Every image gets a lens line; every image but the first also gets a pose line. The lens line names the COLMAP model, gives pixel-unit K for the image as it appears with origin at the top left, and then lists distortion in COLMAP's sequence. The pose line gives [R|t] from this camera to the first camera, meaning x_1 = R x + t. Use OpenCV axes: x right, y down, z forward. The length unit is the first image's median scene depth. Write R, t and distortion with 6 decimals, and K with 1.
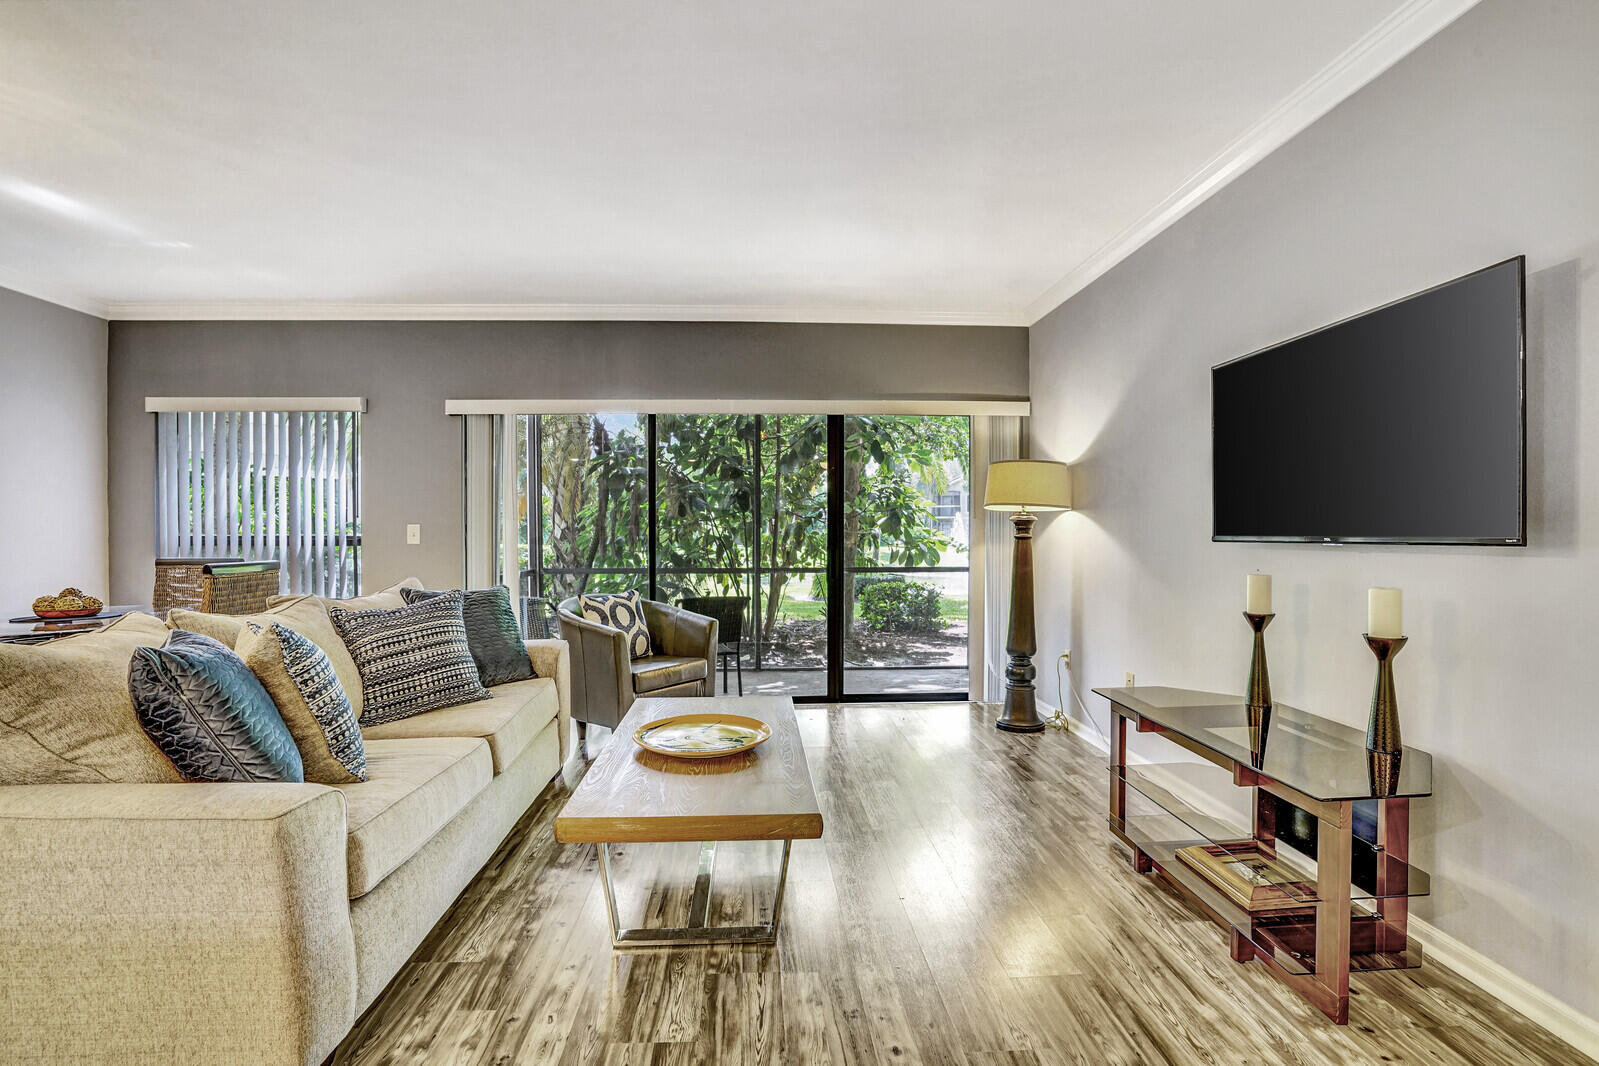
lens RADIAL K [[745.5, 0, 796.7], [0, 745.5, 537.5], [0, 0, 1]] dist [-0.057959, 0.024221]
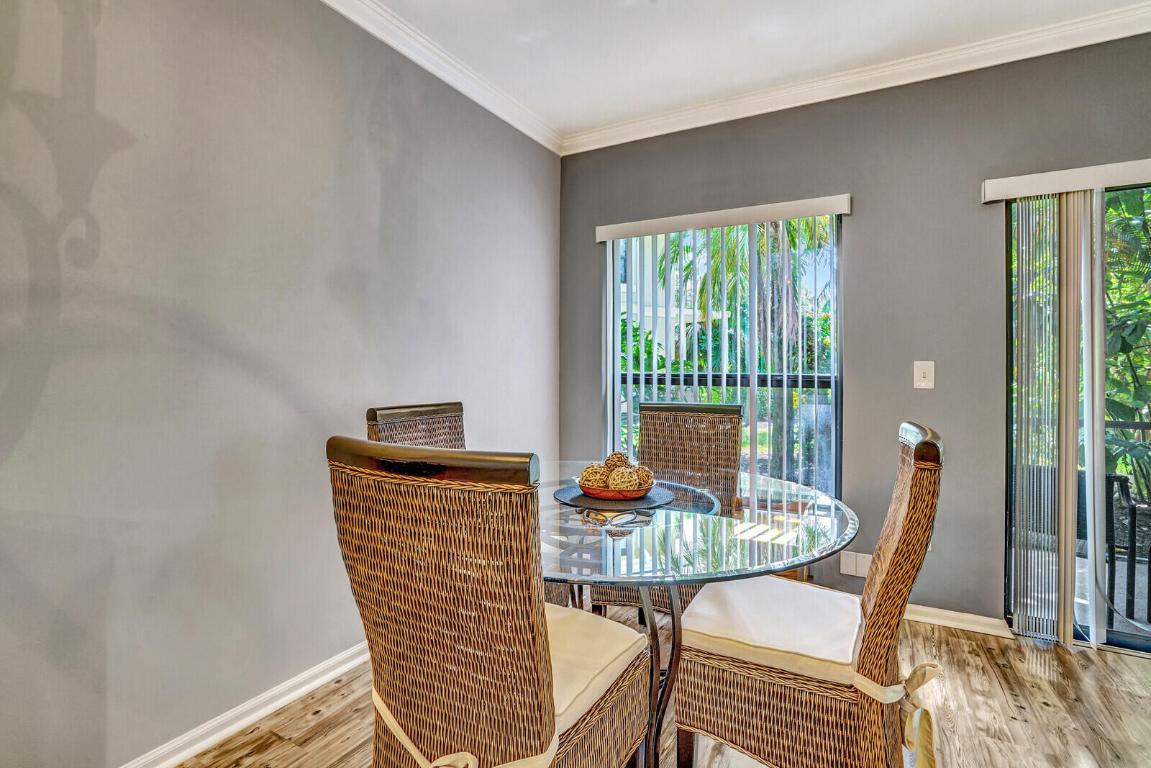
lens RADIAL K [[549.7, 0, 579.3], [0, 549.7, 363.0], [0, 0, 1]] dist [-0.056072, 0.021050]
pose [[0.849568, -0.001766, -0.527475, -0.596471], [-0.008691, 0.999812, -0.017344, -0.003392], [0.527407, 0.019319, 0.849393, 0.418684]]
